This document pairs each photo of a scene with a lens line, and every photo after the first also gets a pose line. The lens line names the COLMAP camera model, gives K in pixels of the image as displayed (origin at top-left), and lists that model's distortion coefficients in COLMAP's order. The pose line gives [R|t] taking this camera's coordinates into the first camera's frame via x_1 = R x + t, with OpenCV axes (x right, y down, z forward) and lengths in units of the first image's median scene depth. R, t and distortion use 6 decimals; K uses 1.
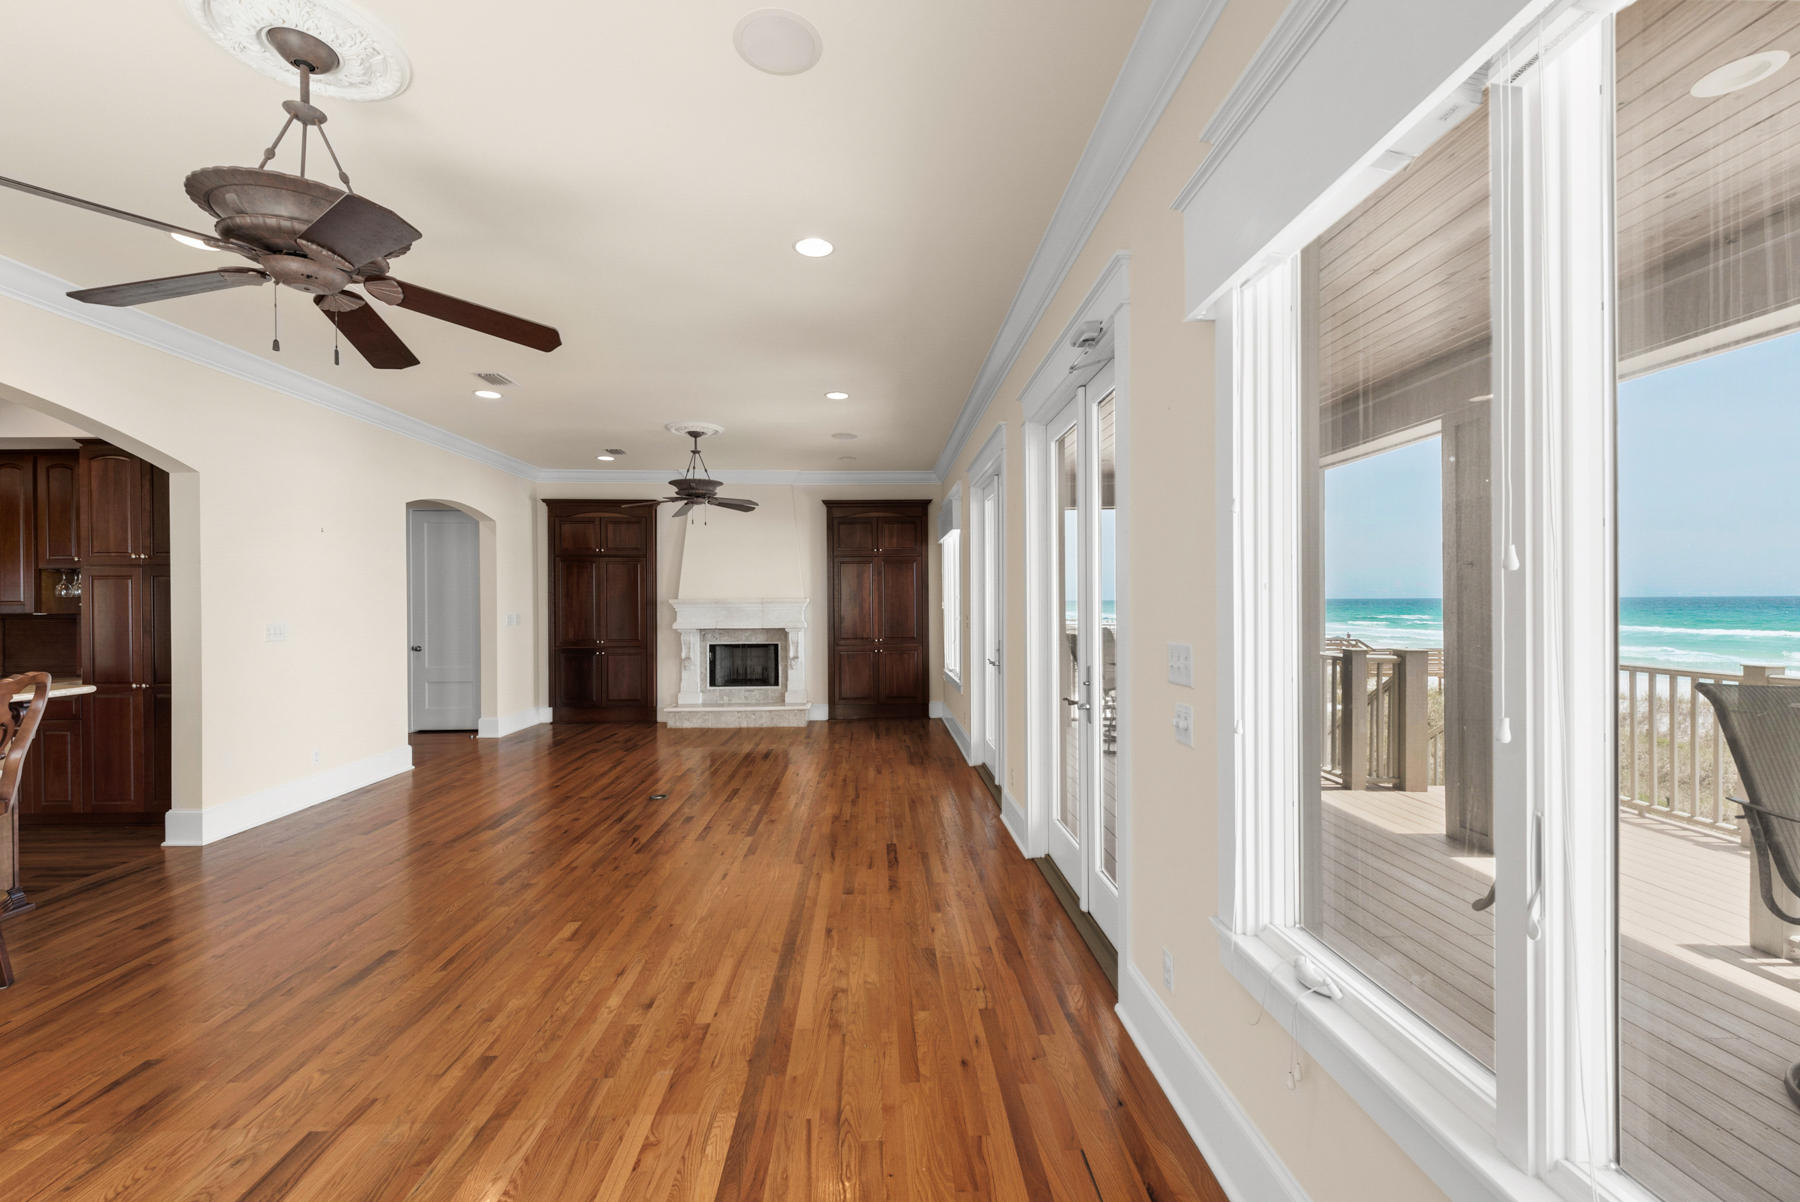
lens RADIAL K [[730.8, 0, 900.0], [0, 730.8, 601.0], [0, 0, 1]] dist [0.000095, -0.003768]
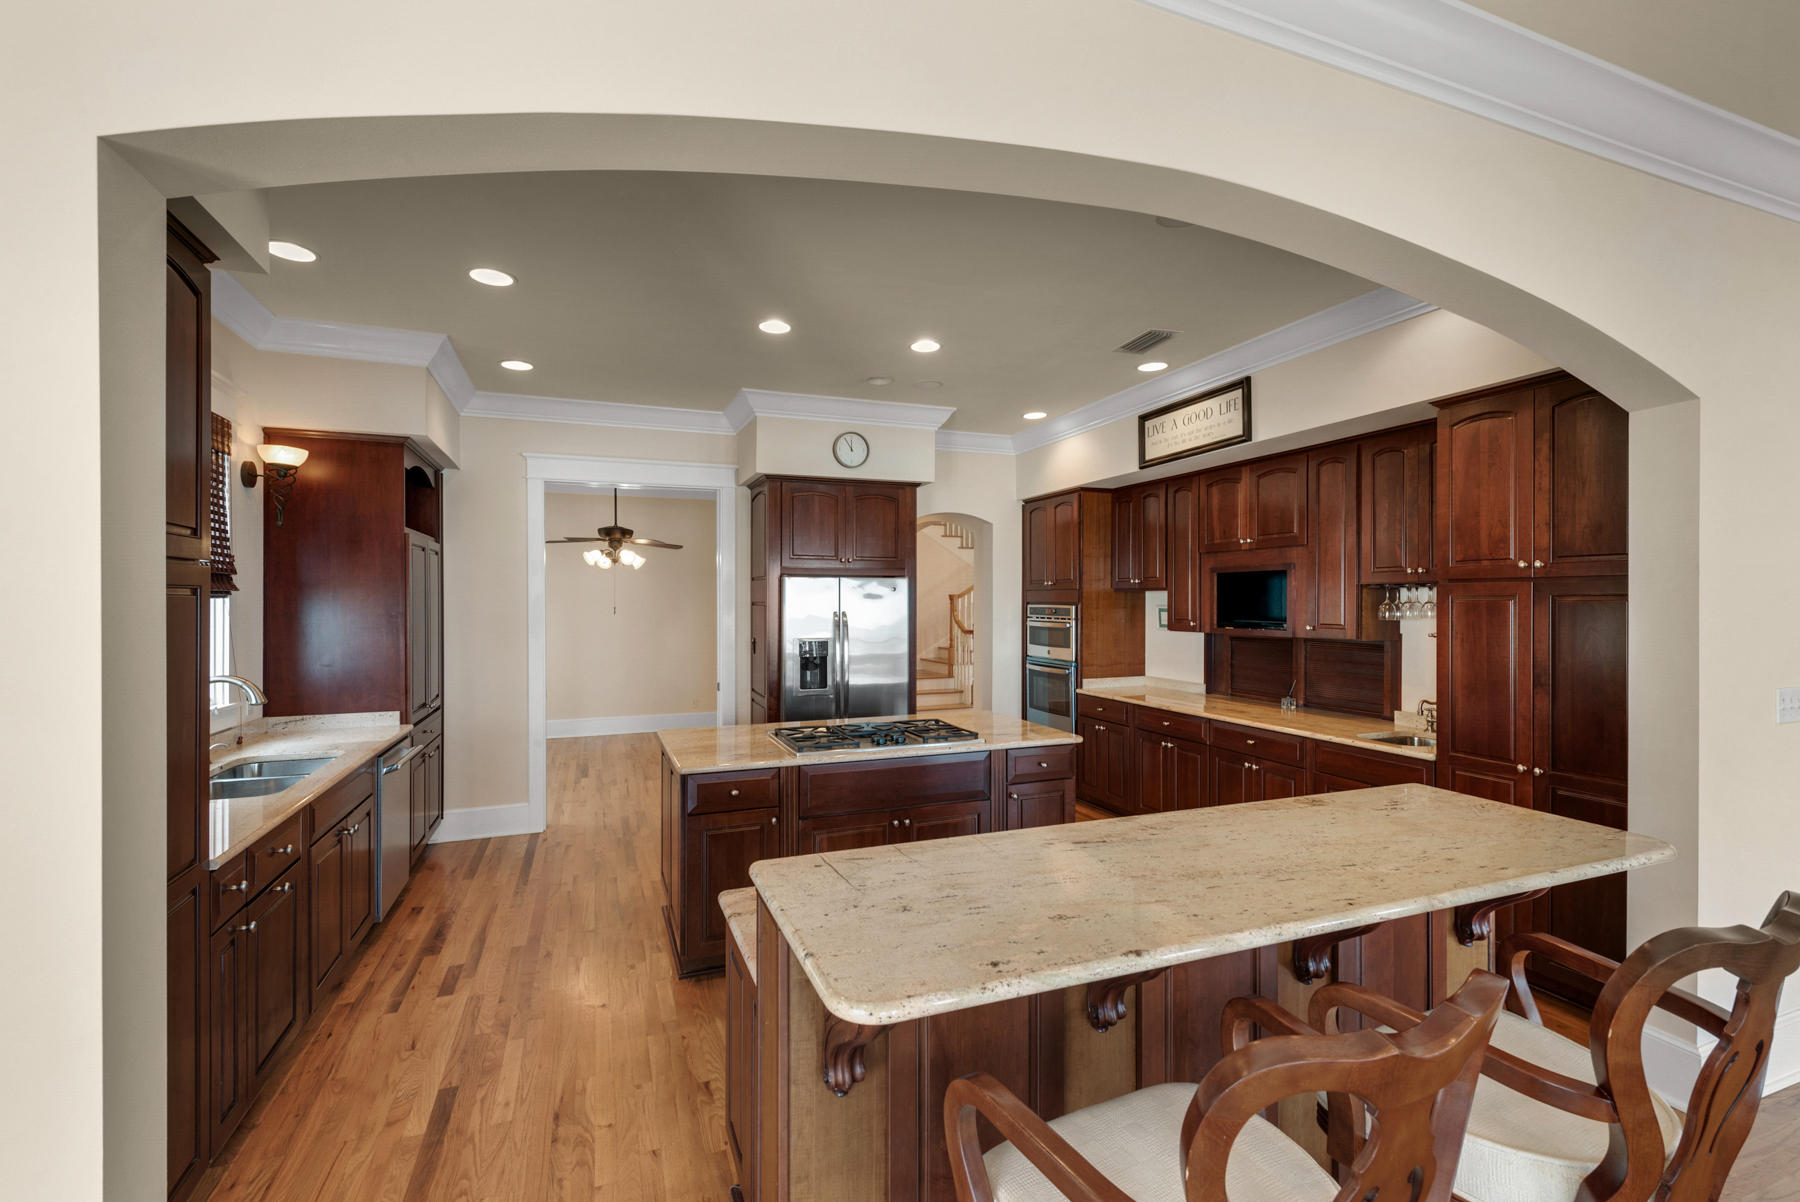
lens RADIAL K [[789.4, 0, 900.0], [0, 789.4, 601.0], [0, 0, 1]] dist [0.001549, -0.010834]
pose [[0.319339, 0.002047, -0.947638, -0.571031], [0.000921, 0.999997, 0.002470, -0.031639], [0.947640, -0.001662, 0.319336, 0.262069]]
